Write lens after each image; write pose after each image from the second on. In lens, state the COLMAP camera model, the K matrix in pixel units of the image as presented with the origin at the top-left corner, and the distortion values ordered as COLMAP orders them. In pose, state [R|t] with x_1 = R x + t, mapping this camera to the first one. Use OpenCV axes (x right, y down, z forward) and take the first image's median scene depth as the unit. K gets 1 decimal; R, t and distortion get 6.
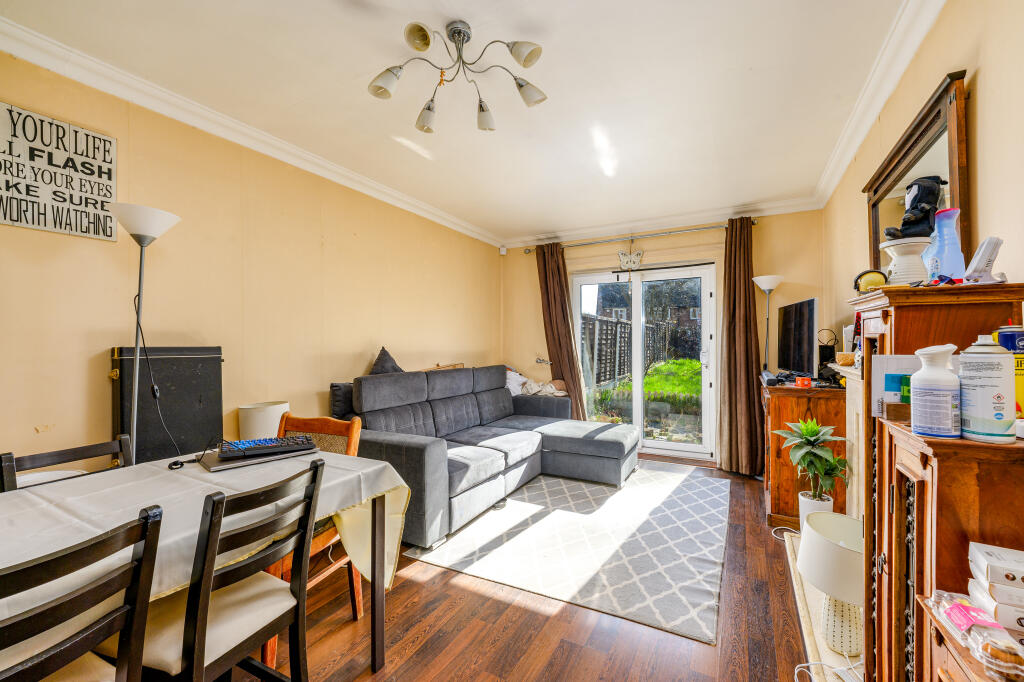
lens RADIAL K [[415.4, 0, 514.4], [0, 415.4, 339.2], [0, 0, 1]] dist [-0.001631, -0.000236]
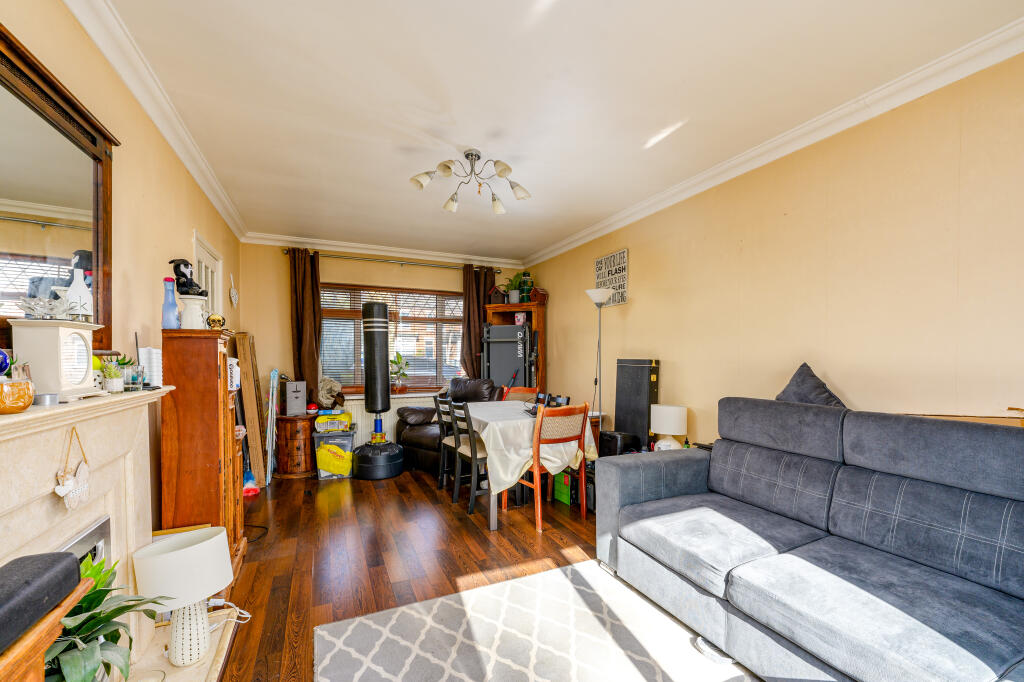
lens RADIAL K [[408.8, 0, 514.1], [0, 408.8, 369.2], [0, 0, 1]] dist [-0.000238, -0.000029]
pose [[-0.594169, 0.026197, -0.803914, 0.858077], [0.006938, 0.999599, 0.027445, 0.009848], [0.804310, 0.010729, -0.594112, 1.727063]]
